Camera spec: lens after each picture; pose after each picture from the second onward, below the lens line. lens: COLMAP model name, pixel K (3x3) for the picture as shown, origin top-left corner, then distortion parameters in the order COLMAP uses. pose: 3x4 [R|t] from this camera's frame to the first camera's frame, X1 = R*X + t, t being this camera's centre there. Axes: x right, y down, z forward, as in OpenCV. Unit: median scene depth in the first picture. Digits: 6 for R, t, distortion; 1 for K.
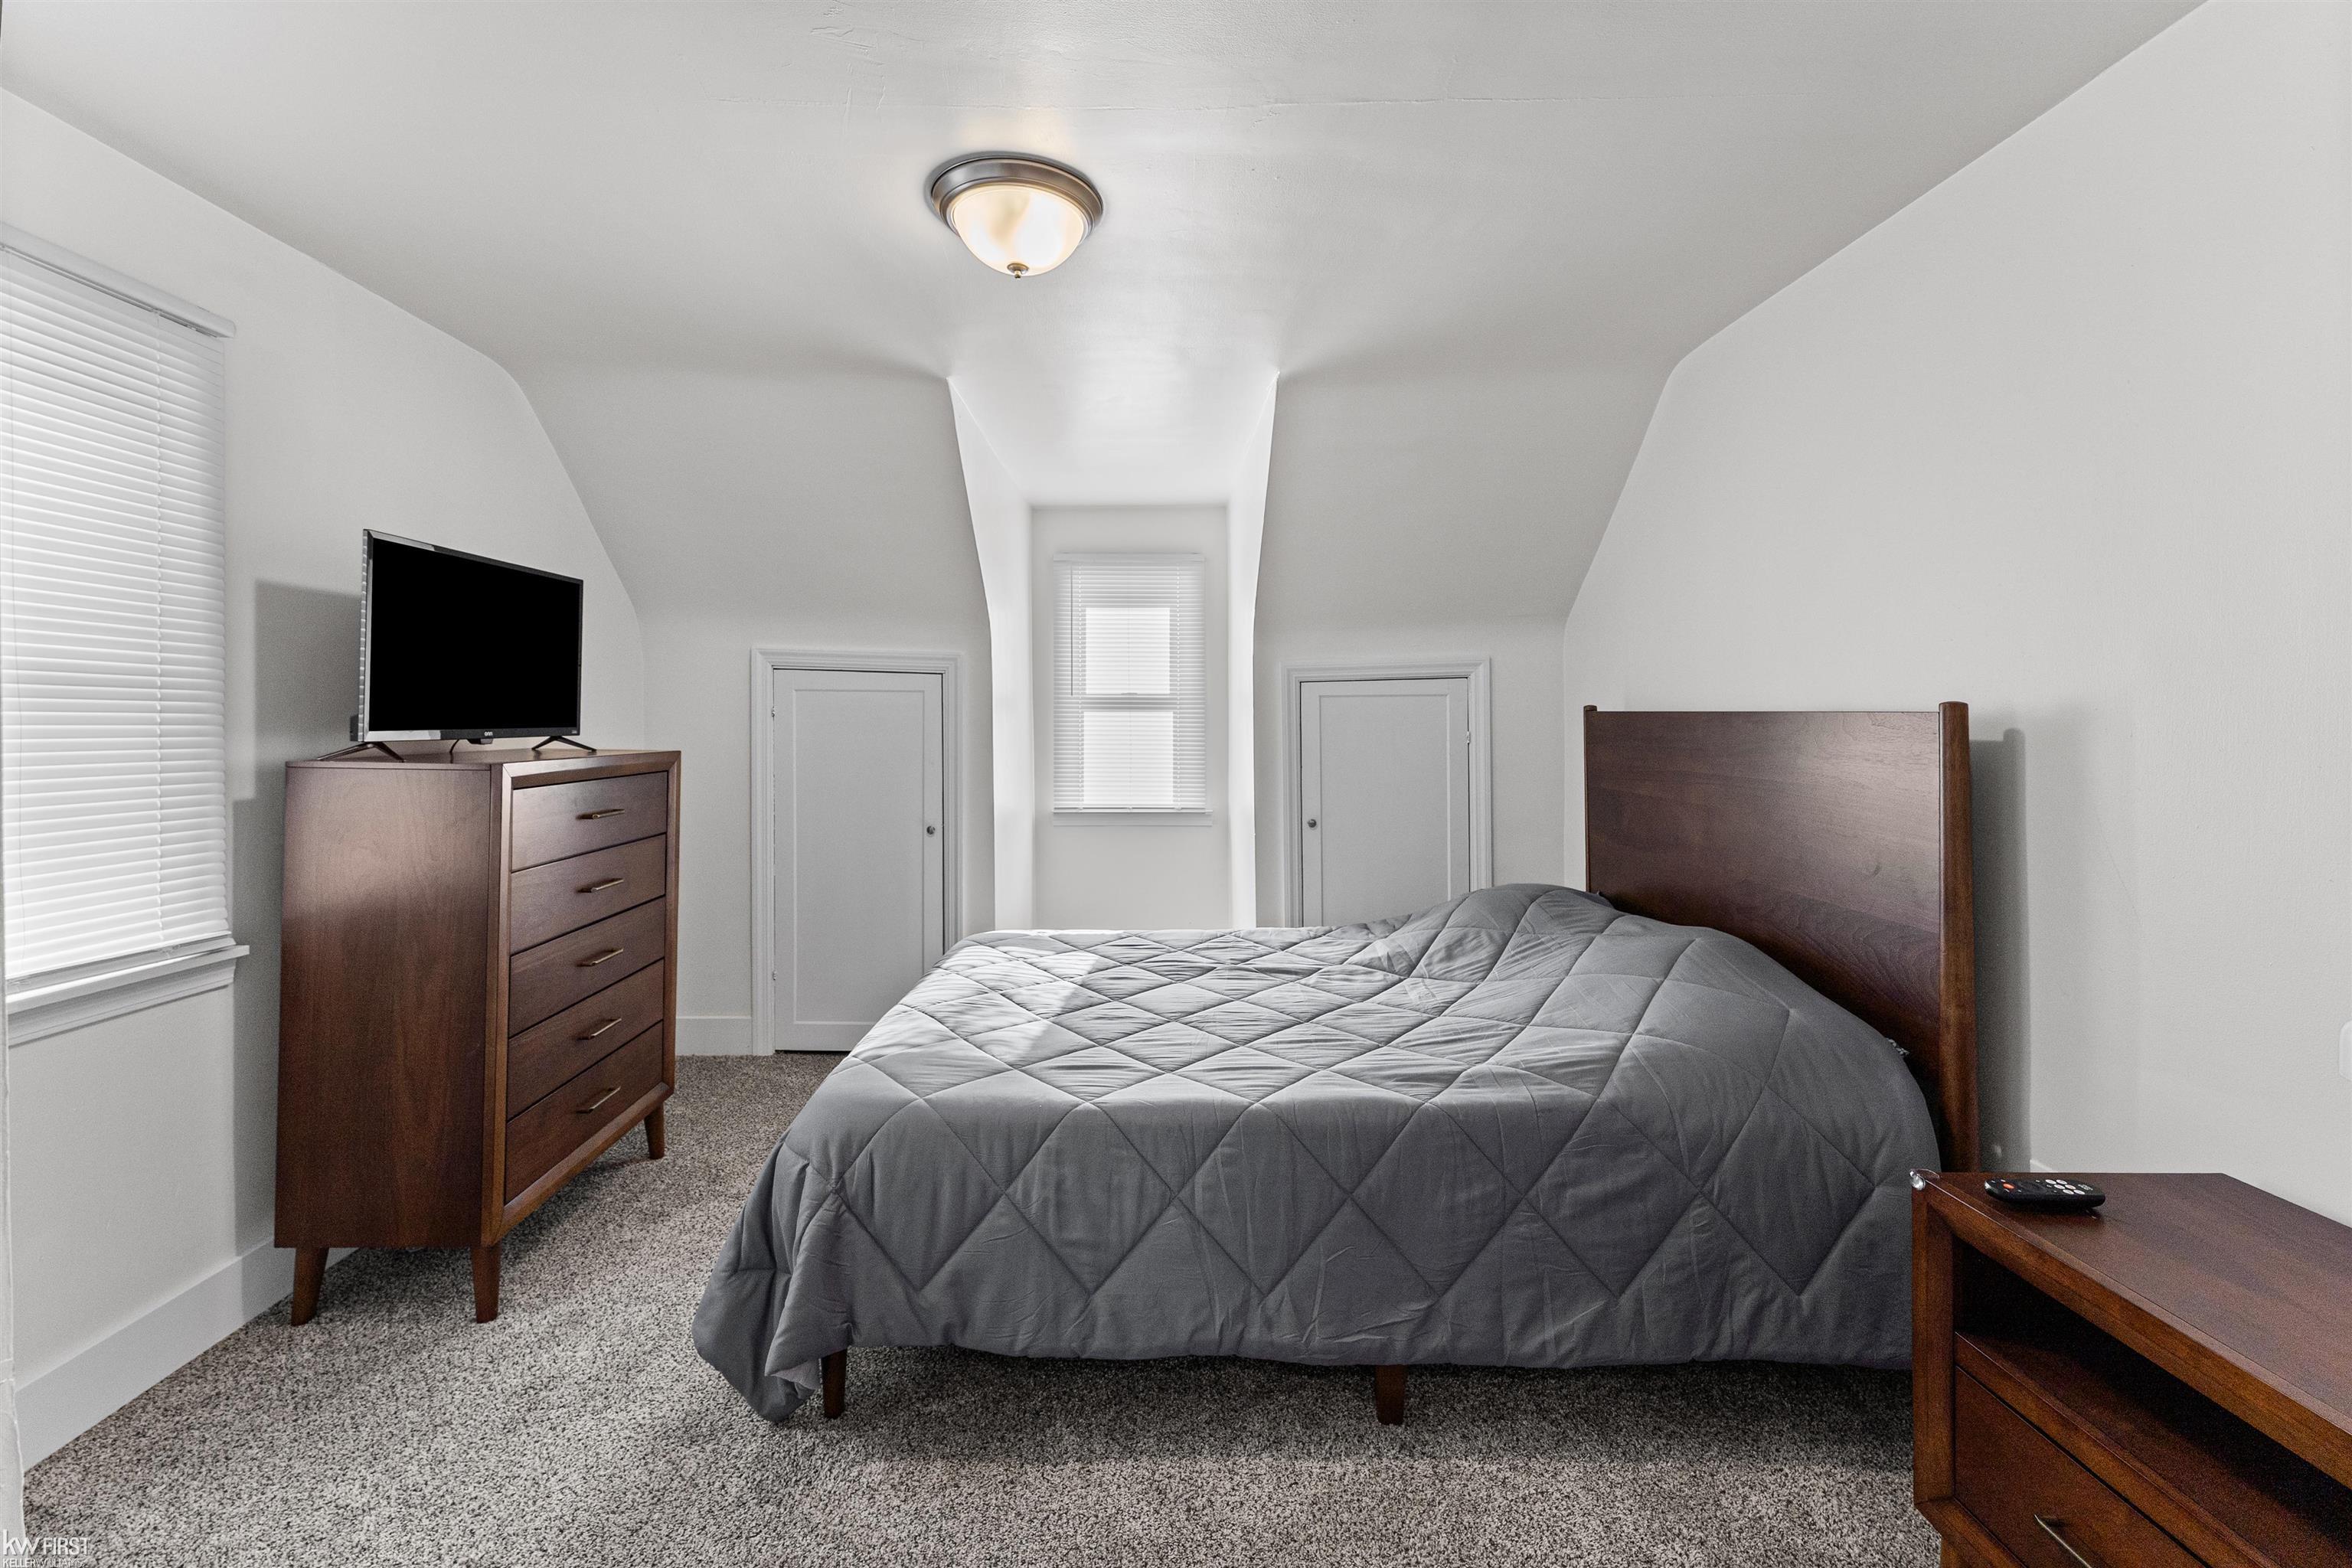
lens RADIAL K [[951.3, 0, 1172.4], [0, 951.3, 711.1], [0, 0, 1]] dist [0.001930, 0.000152]
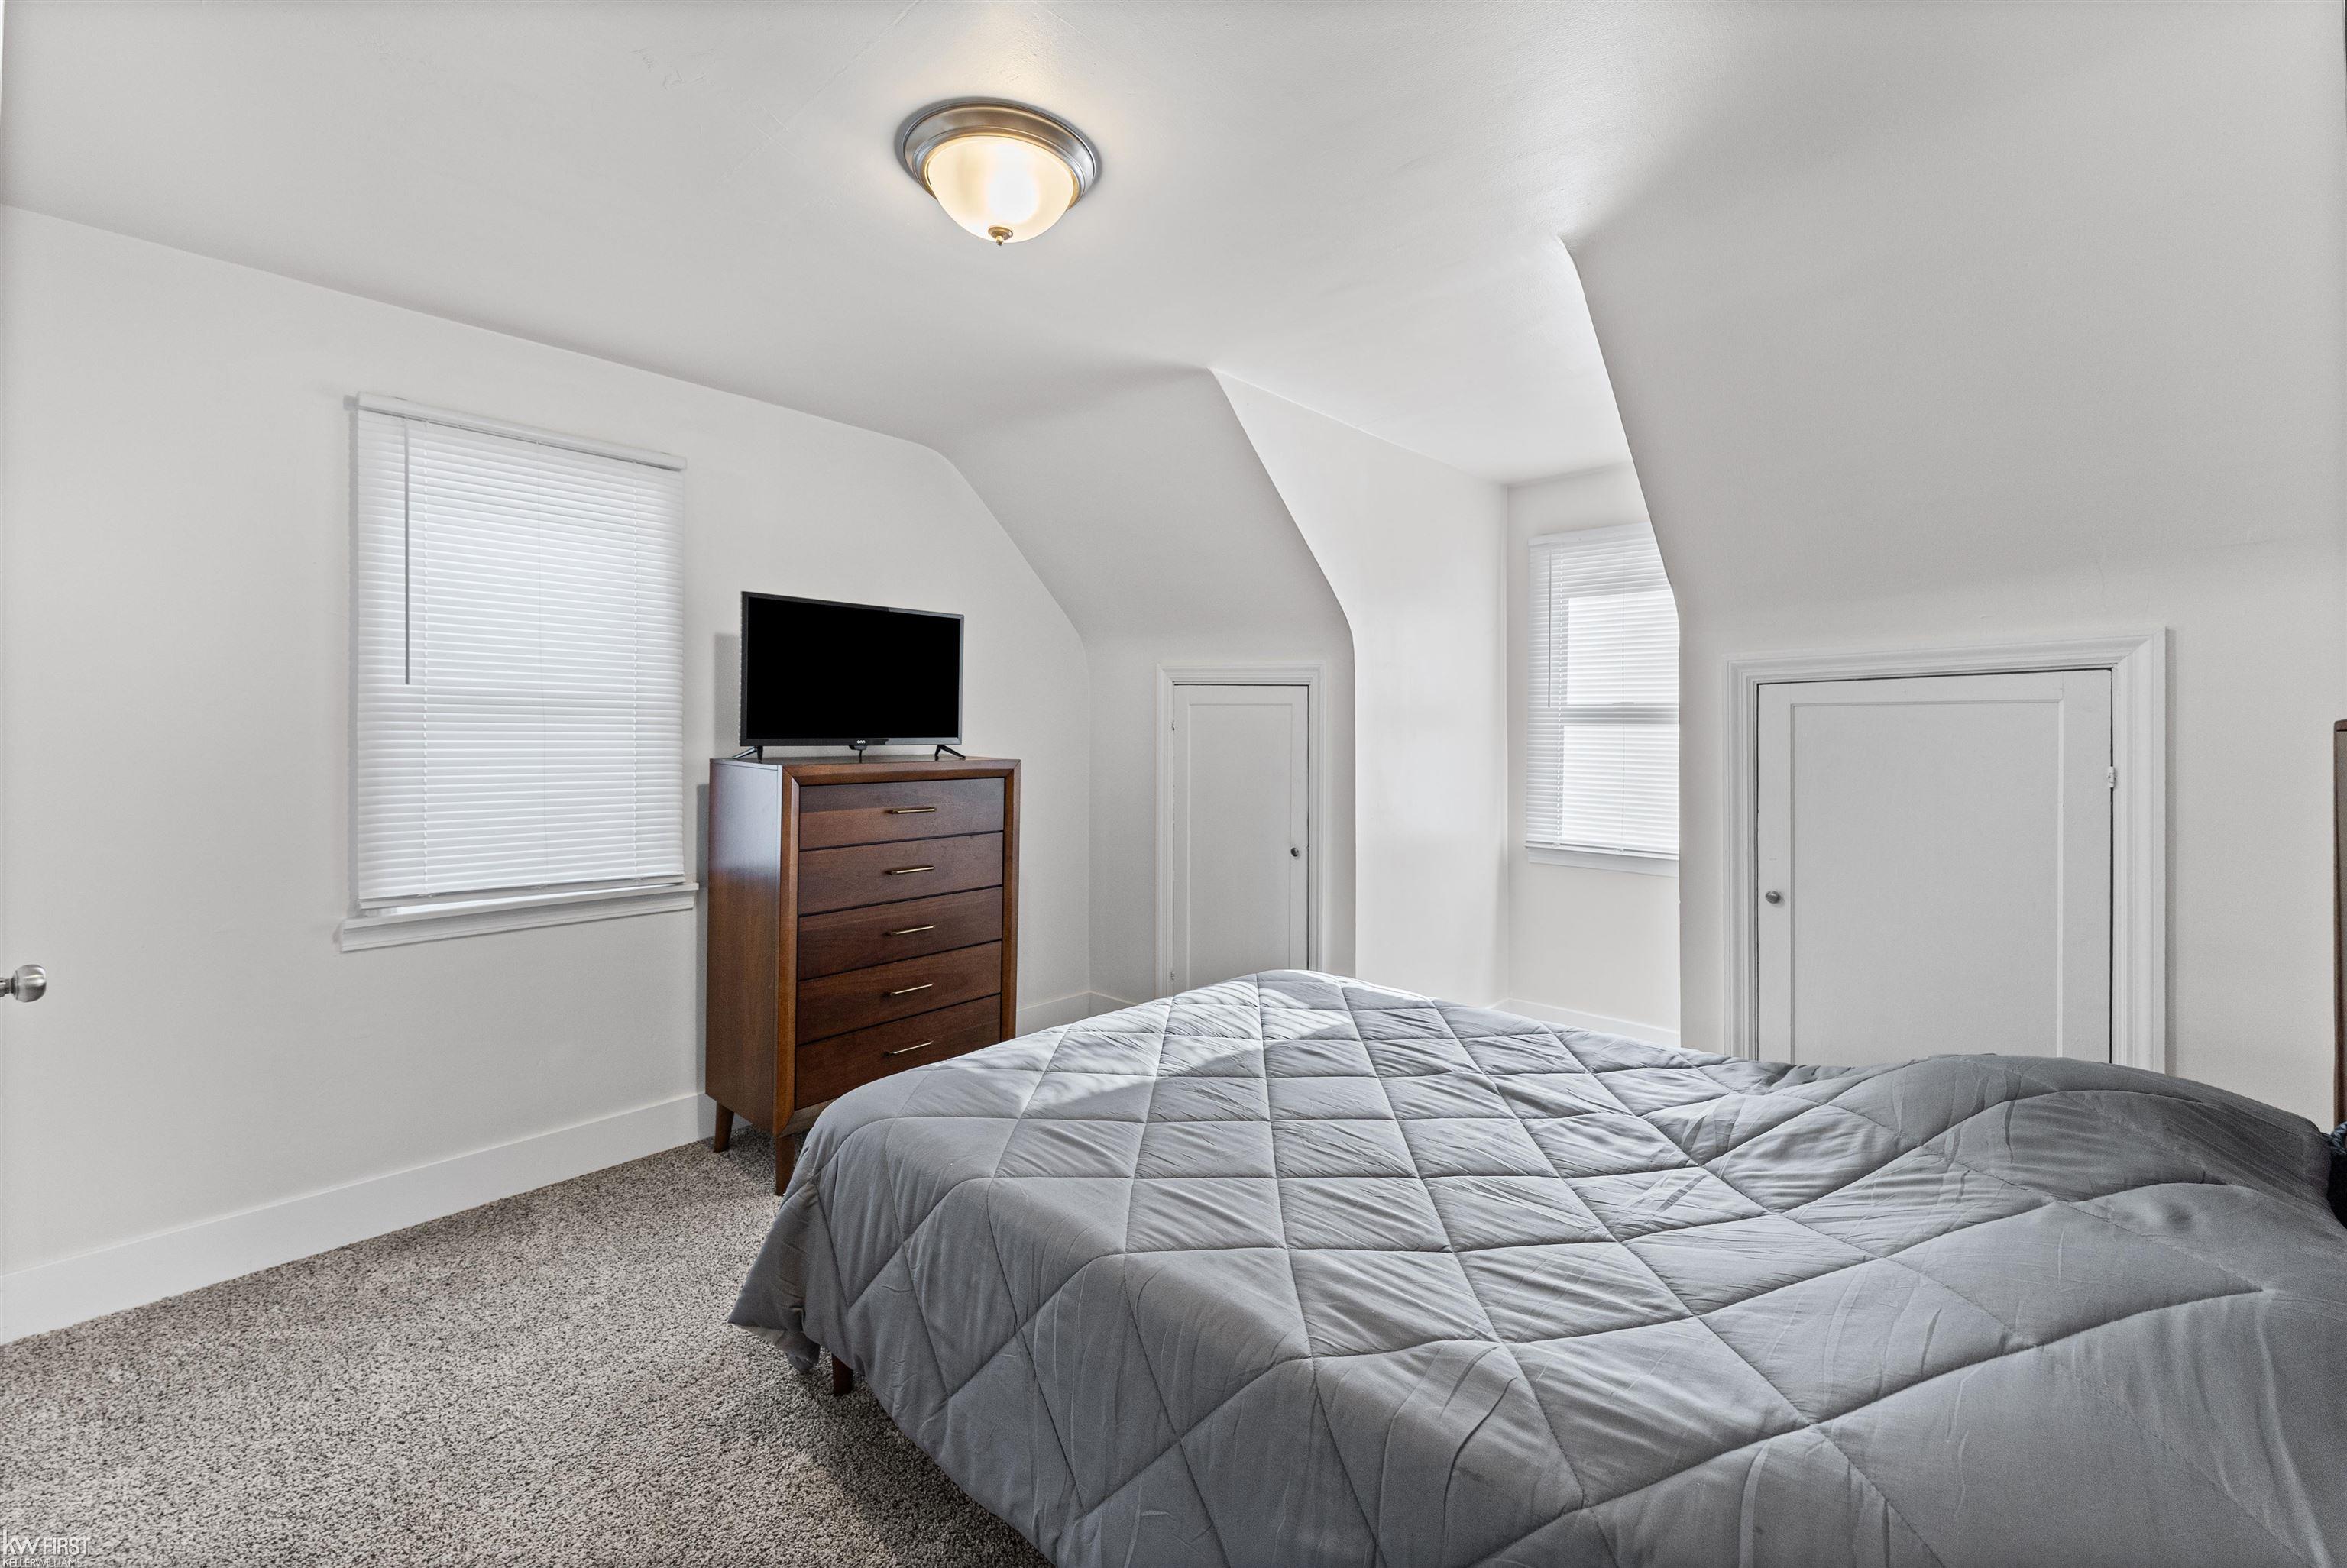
lens RADIAL K [[951.3, 0, 1171.9], [0, 951.3, 736.8], [0, 0, 1]] dist [0.001355, 0.000052]
pose [[0.727850, 0.012462, -0.685623, 0.471656], [-0.003372, 0.999888, 0.014594, -0.002849], [0.685728, -0.008310, 0.727810, 0.369993]]
